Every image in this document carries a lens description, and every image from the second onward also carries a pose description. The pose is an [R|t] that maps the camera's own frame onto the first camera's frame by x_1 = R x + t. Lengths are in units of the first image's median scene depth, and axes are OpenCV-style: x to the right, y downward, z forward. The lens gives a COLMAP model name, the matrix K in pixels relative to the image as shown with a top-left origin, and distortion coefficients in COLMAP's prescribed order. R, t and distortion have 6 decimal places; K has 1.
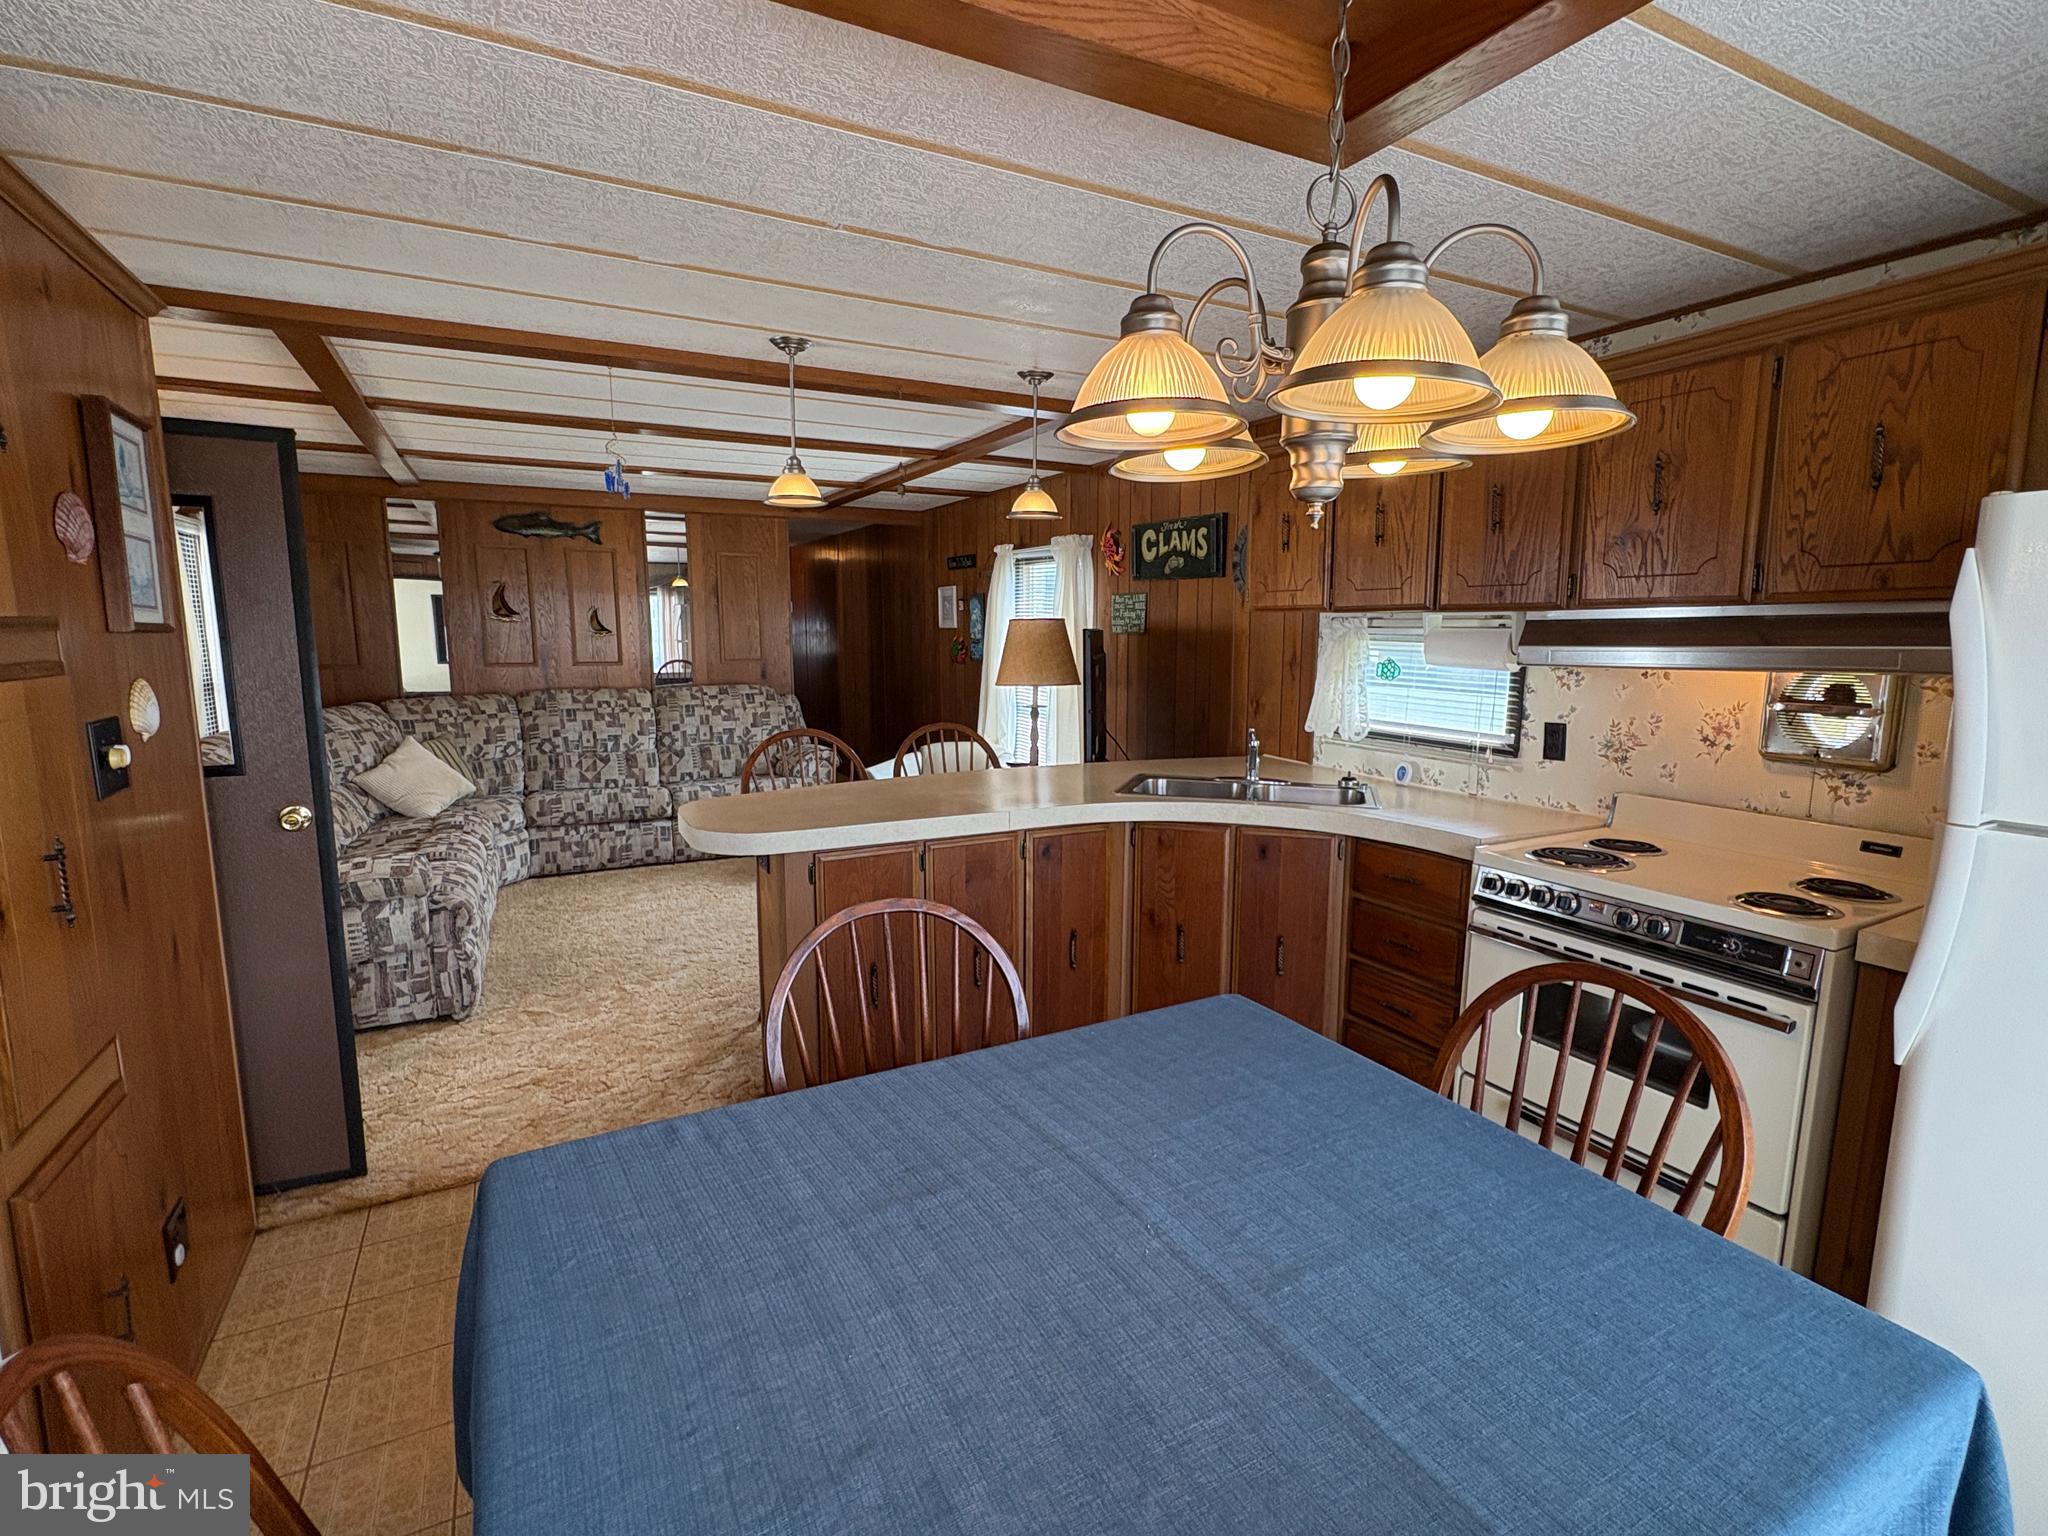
lens RADIAL K [[973.0, 0, 1033.4], [0, 973.0, 771.8], [0, 0, 1]] dist [-0.005994, 0.000613]
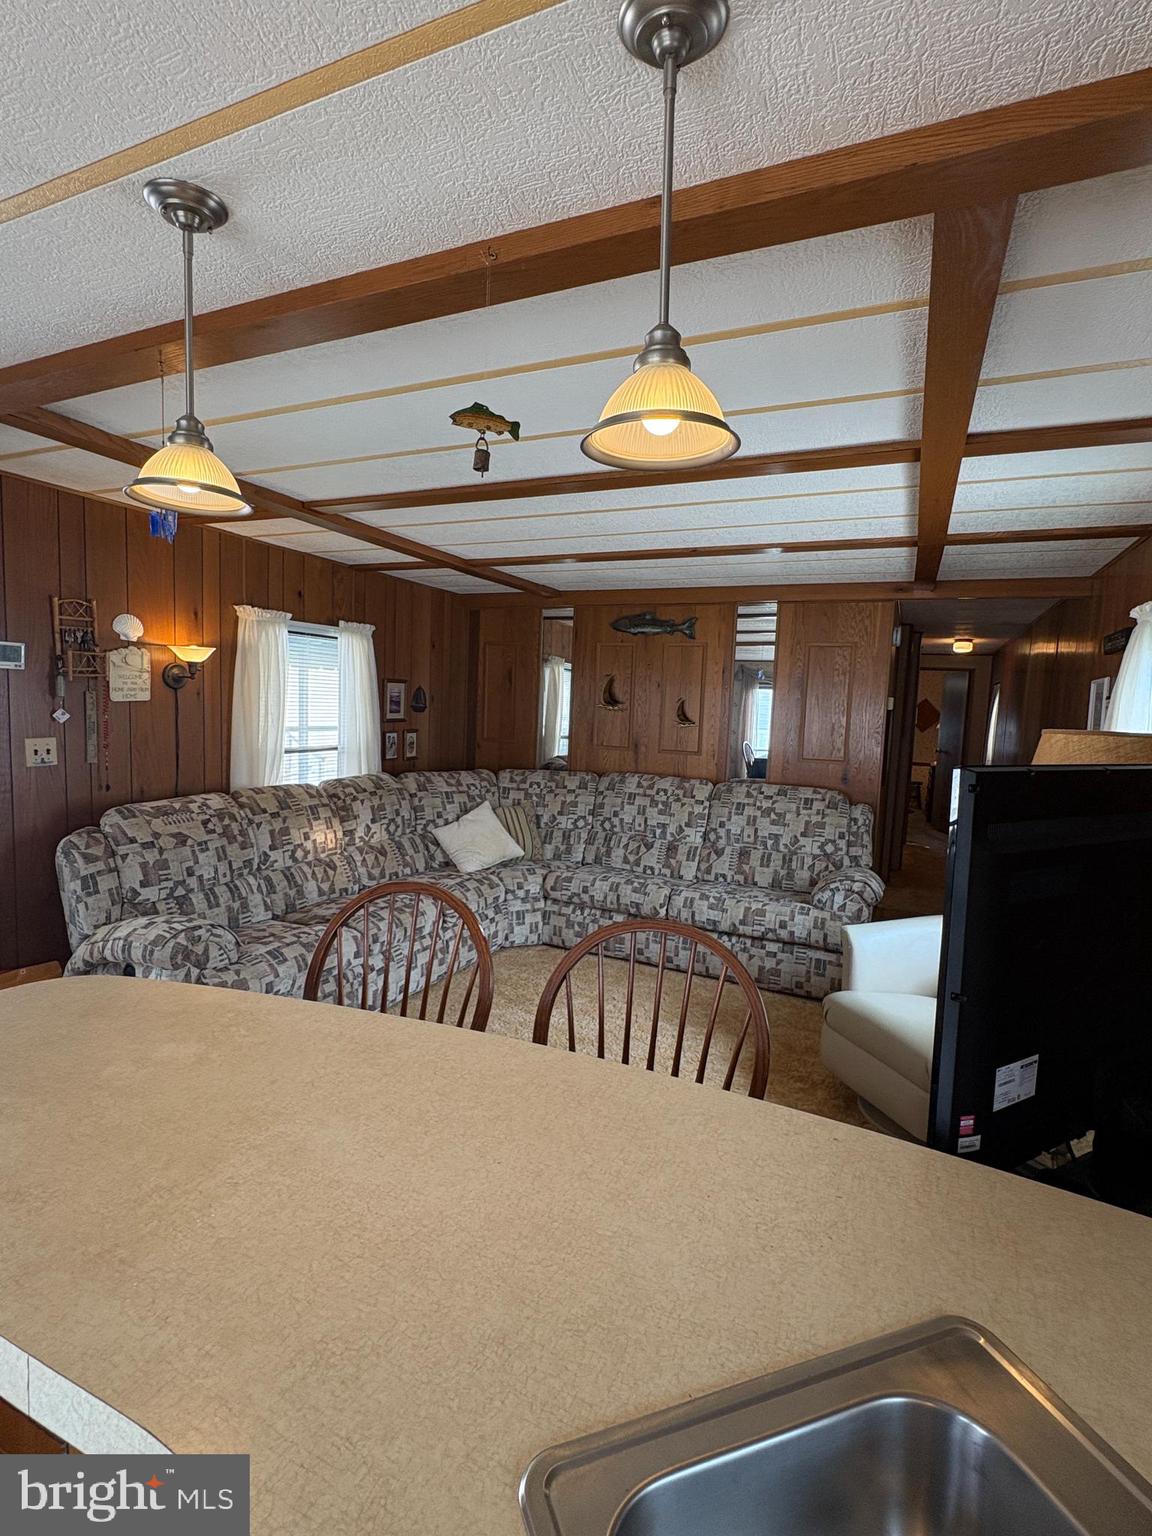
lens RADIAL K [[729.8, 0, 572.6], [0, 729.8, 770.0], [0, 0, 1]] dist [-0.005994, 0.000613]
pose [[0.602238, 0.094160, -0.792744, 0.117677], [-0.156085, 0.987743, -0.001255, -0.081381], [0.782909, 0.124491, 0.609553, 0.480718]]
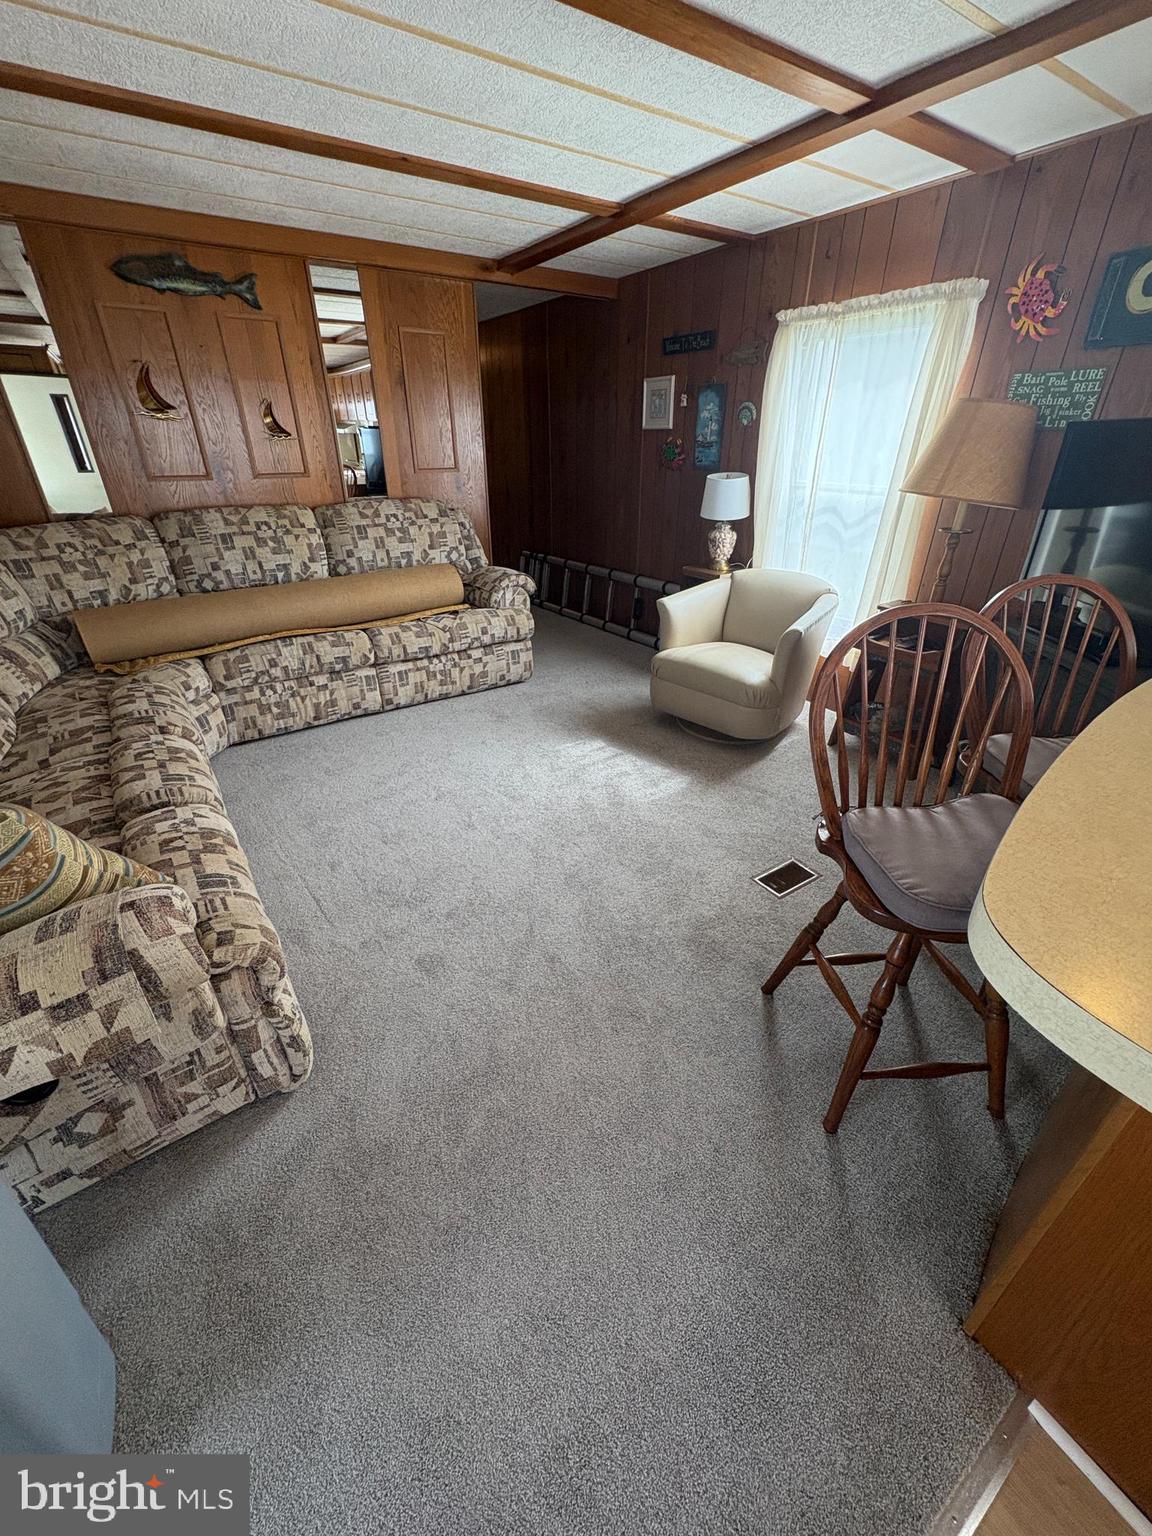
lens RADIAL K [[613.7, 0, 575.2], [0, 613.7, 773.6], [0, 0, 1]] dist [0.000974, -0.000299]
pose [[0.994966, -0.048883, 0.087487, -0.241809], [0.014472, 0.933906, 0.357225, -0.058914], [-0.099167, -0.354161, 0.929912, 0.417168]]
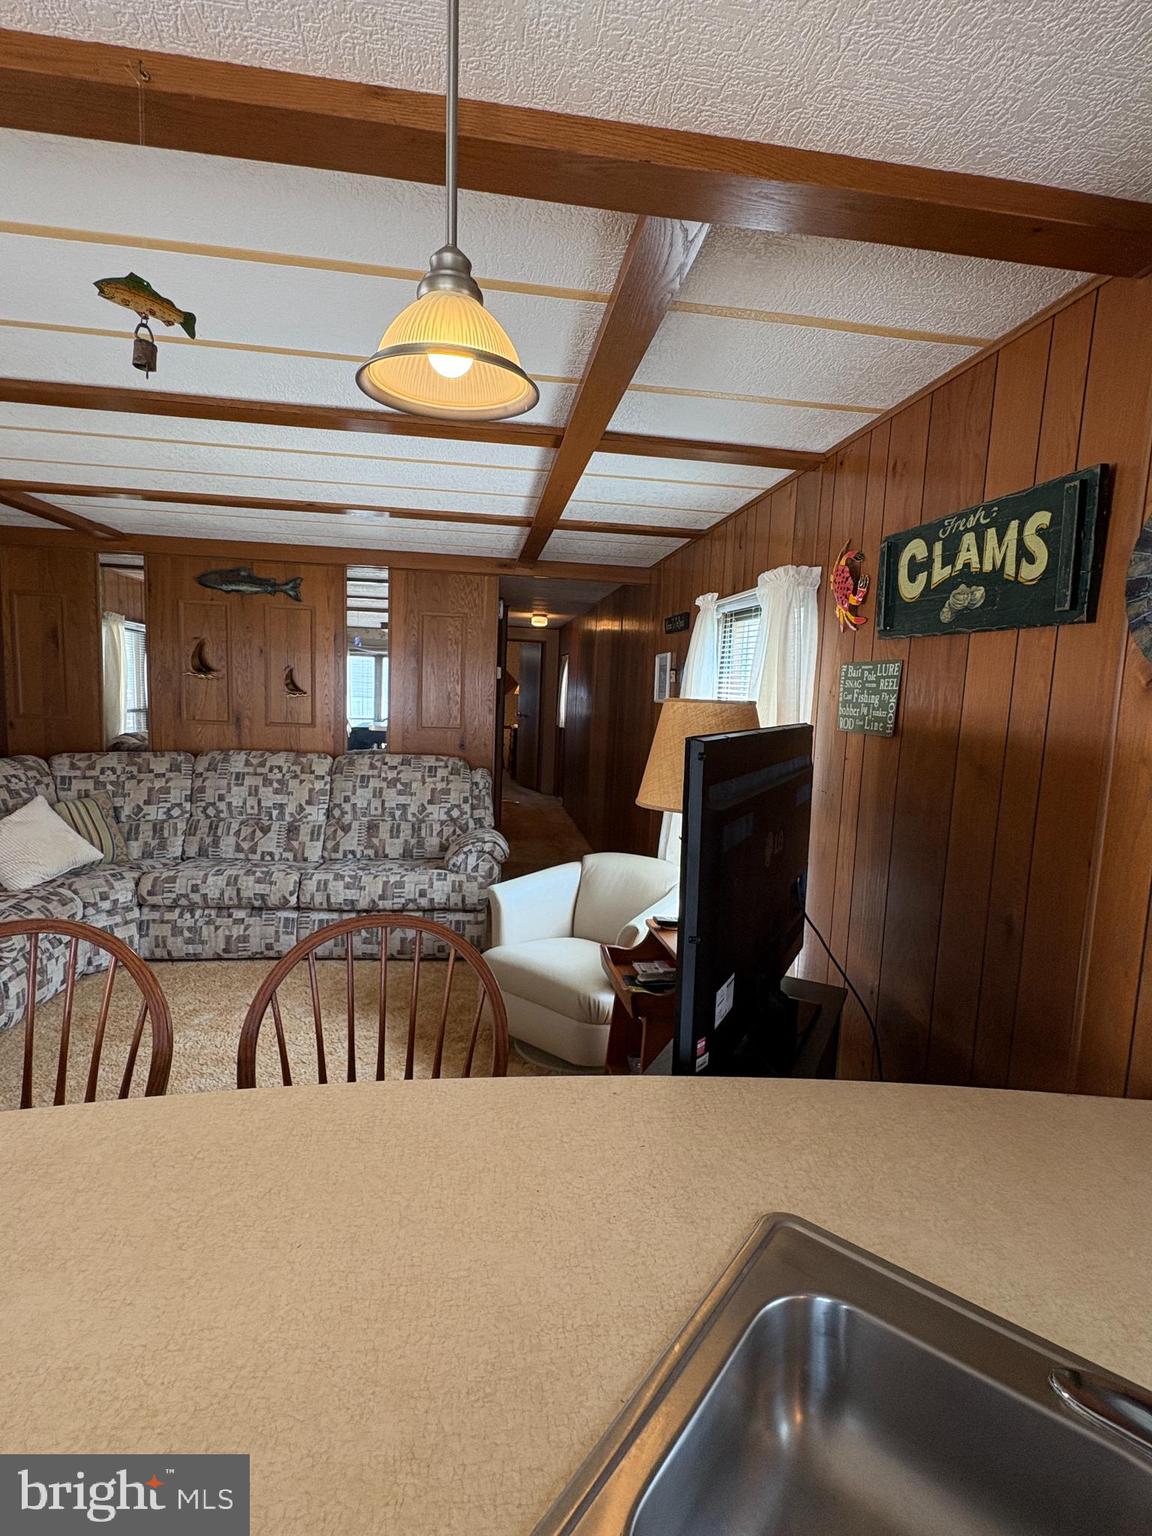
lens RADIAL K [[729.8, 0, 575.9], [0, 729.8, 771.1], [0, 0, 1]] dist [-0.005994, 0.000613]
pose [[0.936768, 0.074733, -0.341877, 0.073645], [-0.088745, 0.995728, -0.025508, -0.080149], [0.338510, 0.054235, 0.939398, 0.465236]]
